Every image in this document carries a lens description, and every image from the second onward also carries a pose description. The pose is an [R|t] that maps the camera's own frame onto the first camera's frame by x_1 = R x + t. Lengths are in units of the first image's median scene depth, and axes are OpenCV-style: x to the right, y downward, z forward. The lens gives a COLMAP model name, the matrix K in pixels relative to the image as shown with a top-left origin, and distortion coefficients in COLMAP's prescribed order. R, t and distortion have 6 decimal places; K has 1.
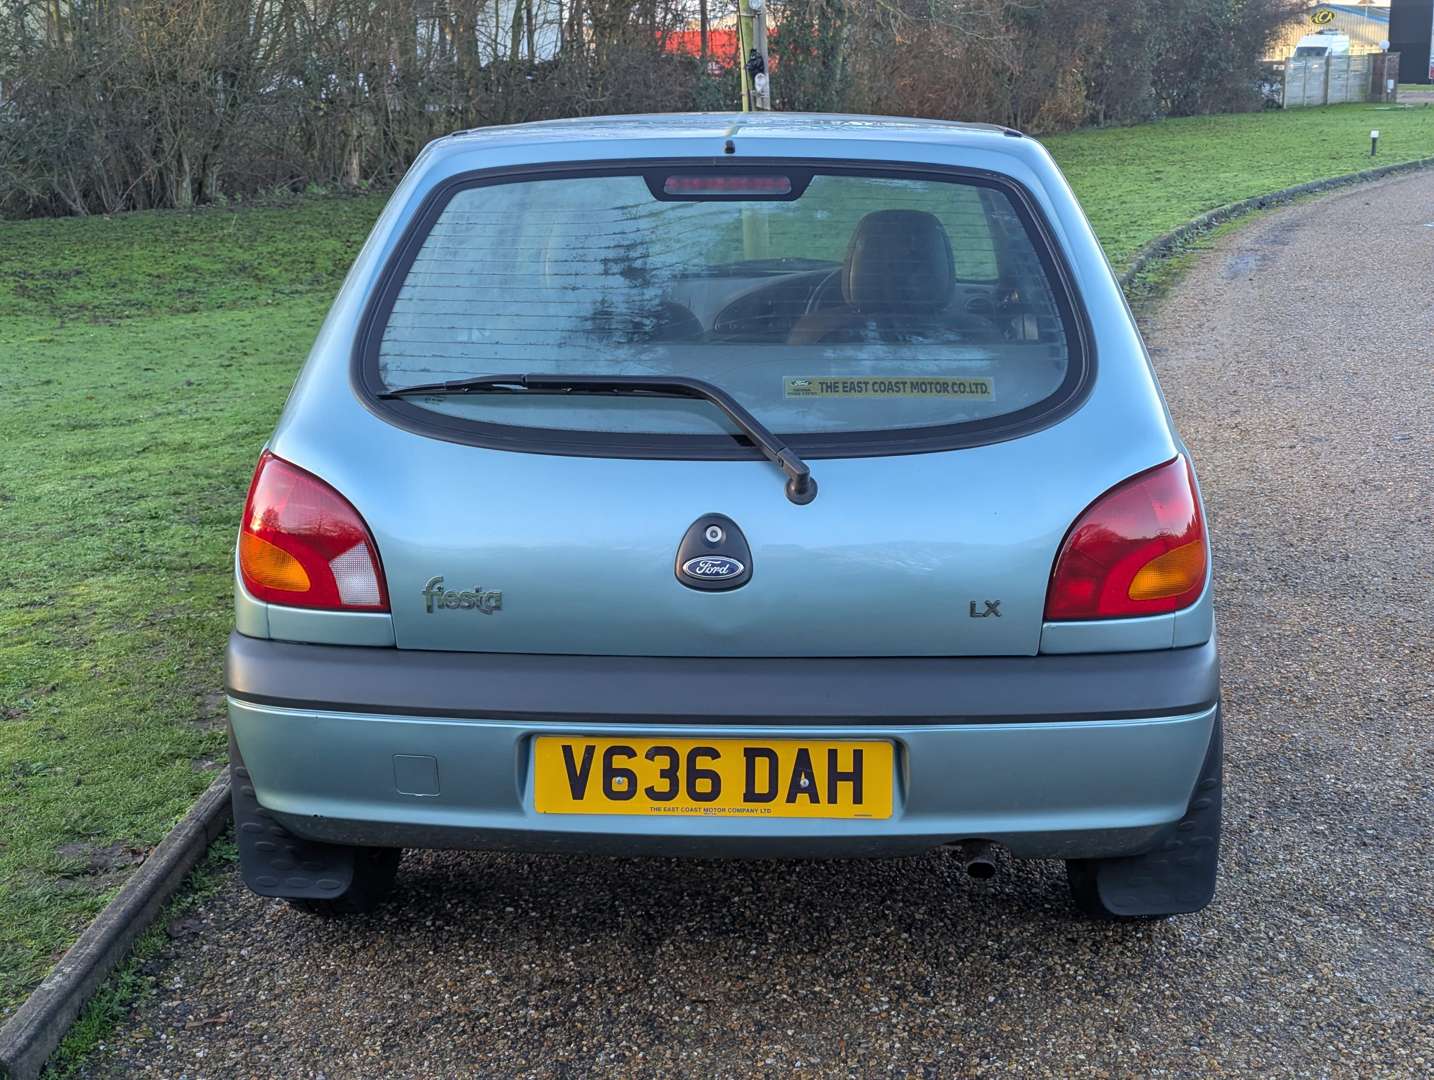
lens RADIAL K [[1965.7, 0, 717.0], [0, 1965.7, 540.0], [0, 0, 1]] dist [0.119245, -0.347902]
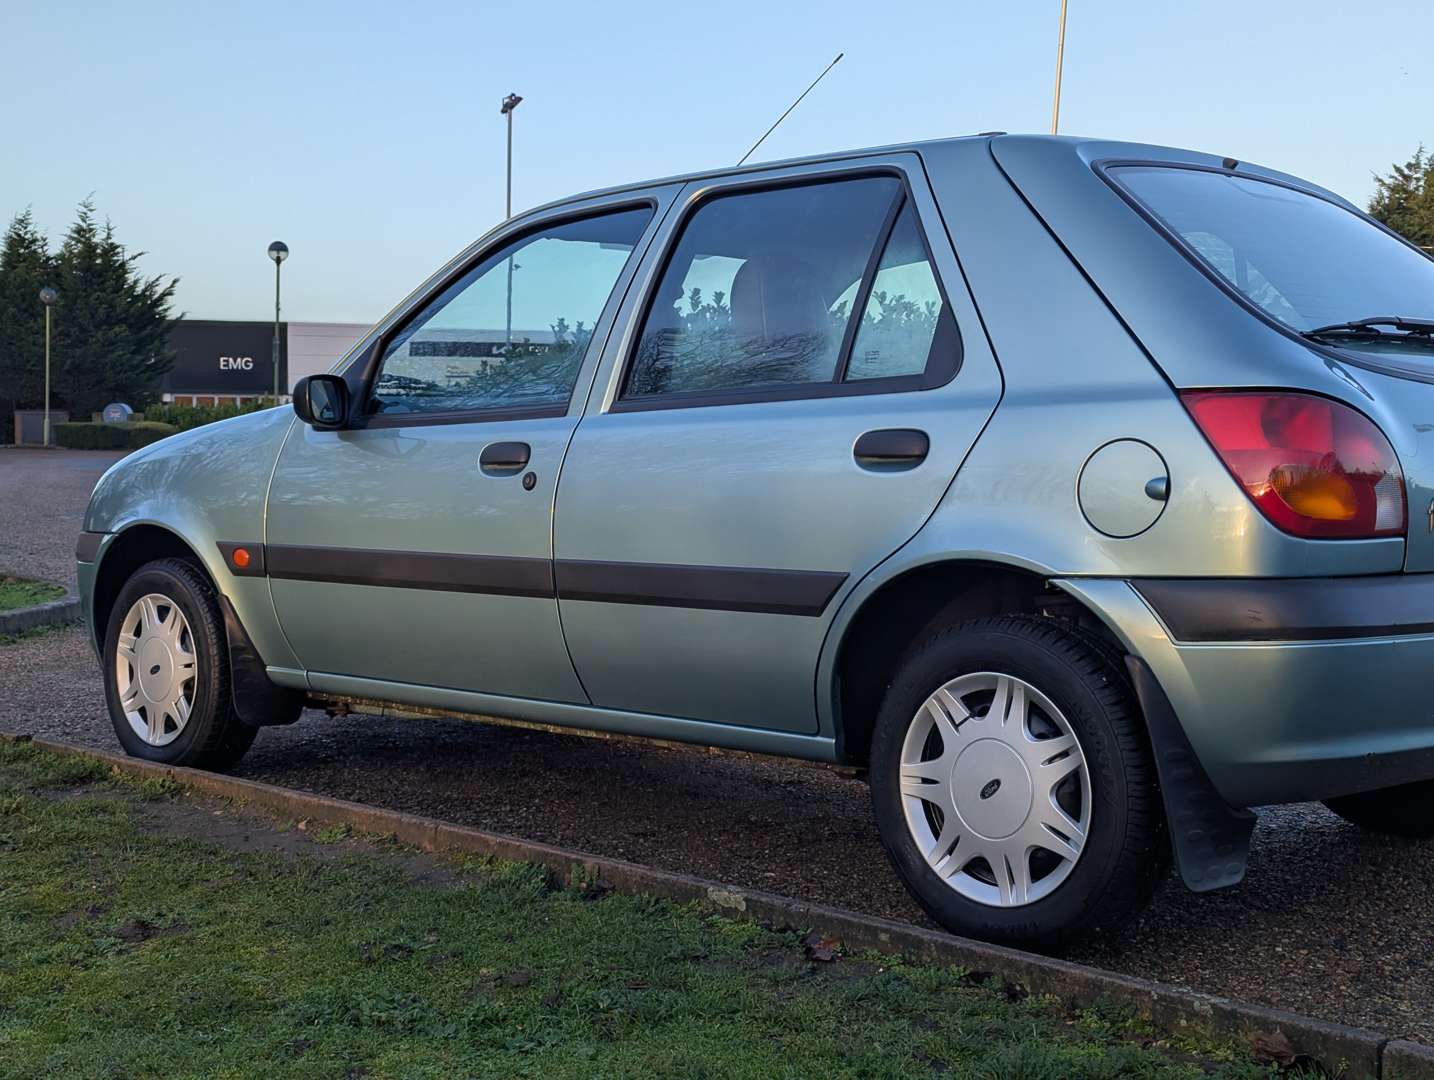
lens RADIAL K [[1965.7, 0, 717.0], [0, 1965.7, 540.0], [0, 0, 1]] dist [0.119245, -0.347902]
pose [[0.674446, -0.027448, 0.737814, -1.157837], [0.153286, 0.982740, -0.103561, 0.089764], [-0.722236, 0.182943, 0.667013, 0.582091]]
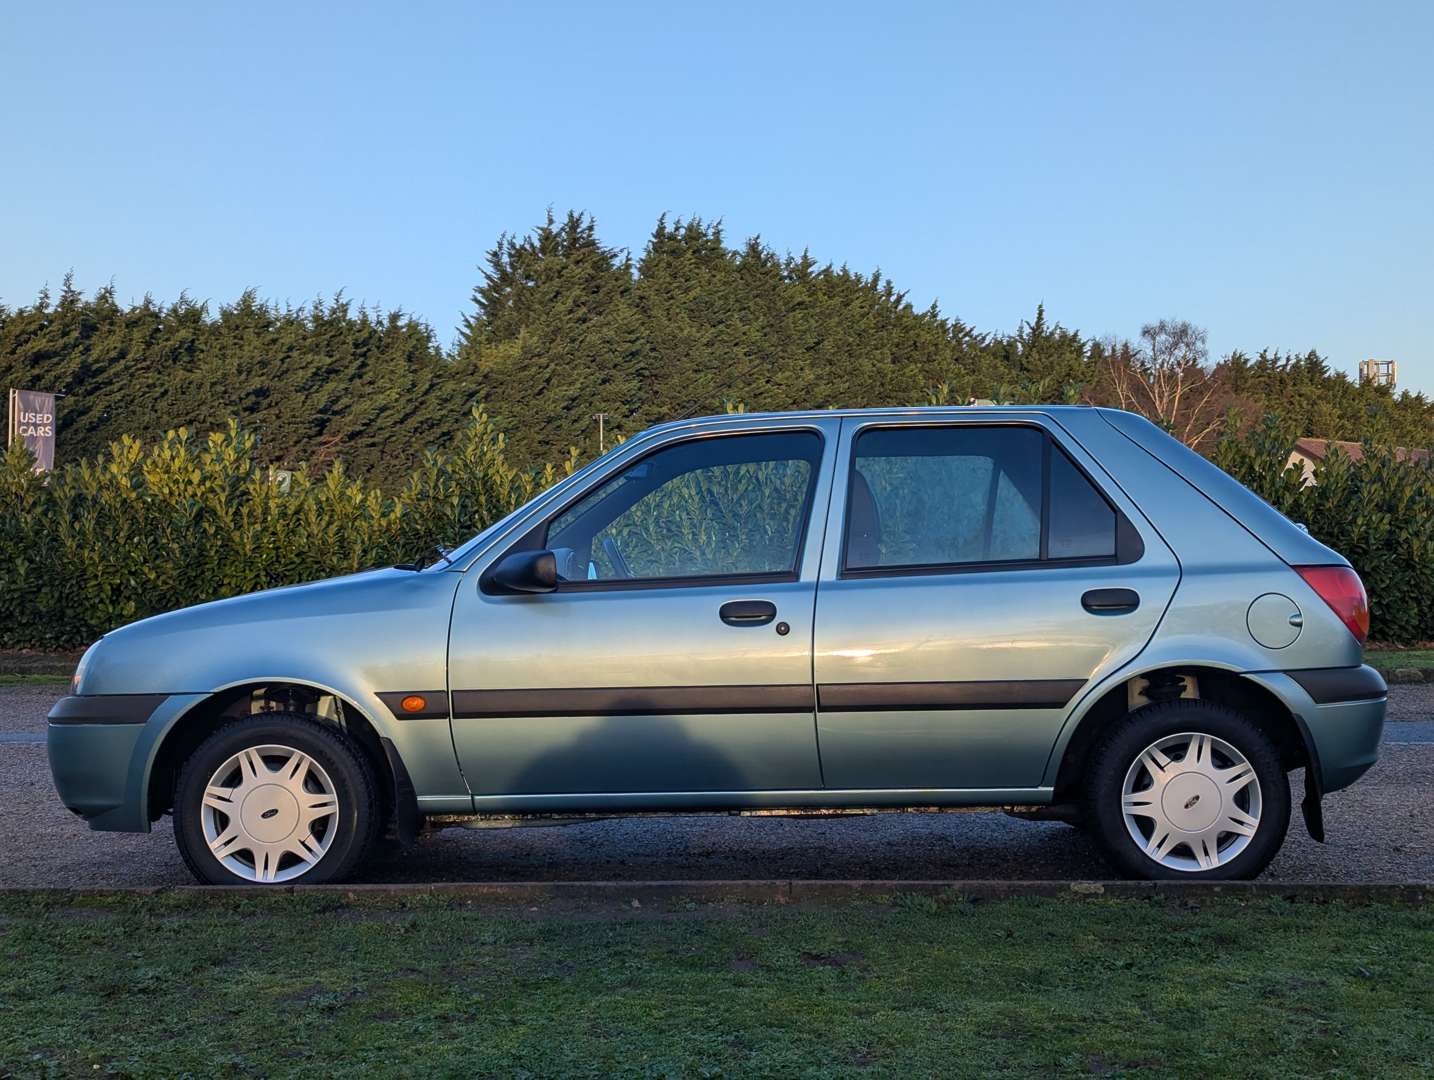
lens RADIAL K [[1965.7, 0, 717.0], [0, 1965.7, 540.0], [0, 0, 1]] dist [0.119245, -0.347902]
pose [[0.006019, 0.020368, 0.999774, -2.096202], [0.227958, 0.973440, -0.021204, -0.161452], [-0.973652, 0.228034, 0.001216, 1.586819]]
